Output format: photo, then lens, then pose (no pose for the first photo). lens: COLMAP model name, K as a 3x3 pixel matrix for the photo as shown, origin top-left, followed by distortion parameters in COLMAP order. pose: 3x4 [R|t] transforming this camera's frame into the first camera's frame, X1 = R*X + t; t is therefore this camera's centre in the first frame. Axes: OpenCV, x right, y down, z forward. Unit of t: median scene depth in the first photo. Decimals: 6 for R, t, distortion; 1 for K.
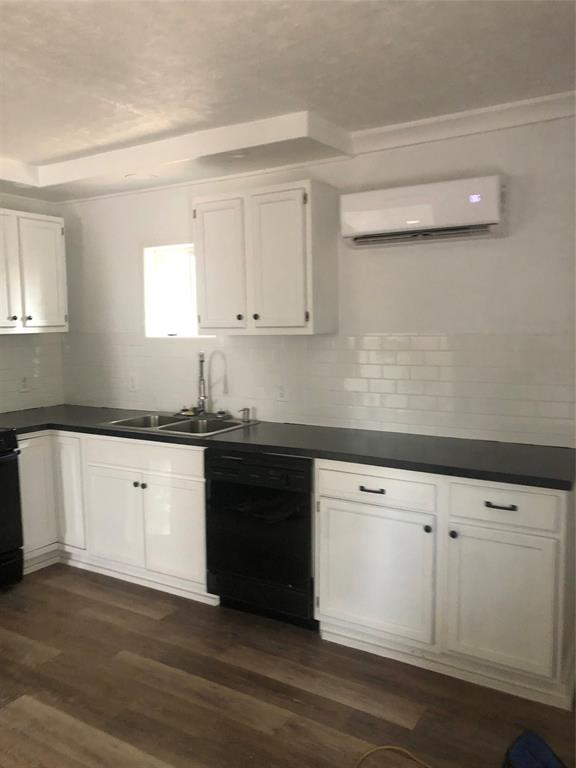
lens RADIAL K [[636.6, 0, 286.9], [0, 636.6, 384.4], [0, 0, 1]] dist [0.026417, -0.010649]
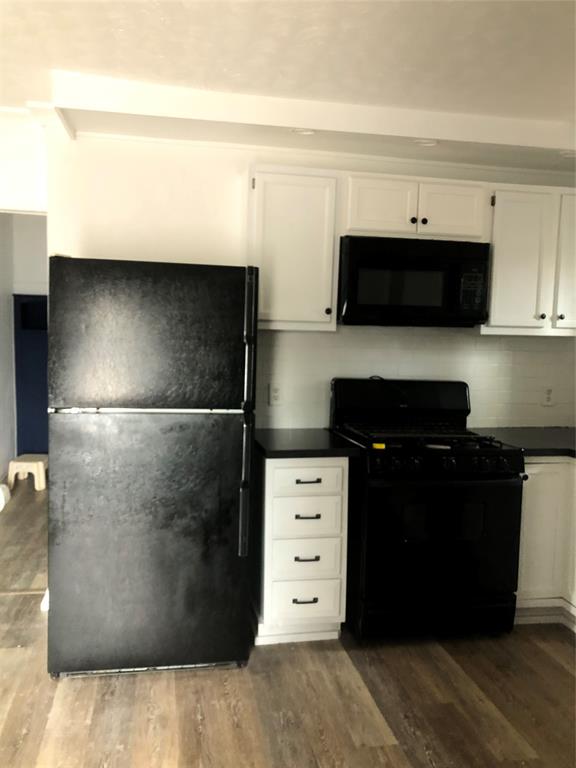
lens RADIAL K [[636.6, 0, 286.7], [0, 636.6, 383.8], [0, 0, 1]] dist [0.026417, -0.010649]
pose [[0.673292, 0.091787, -0.733657, -0.030494], [-0.105813, 0.994013, 0.027253, -0.003916], [0.731766, 0.059281, 0.678973, 0.196622]]
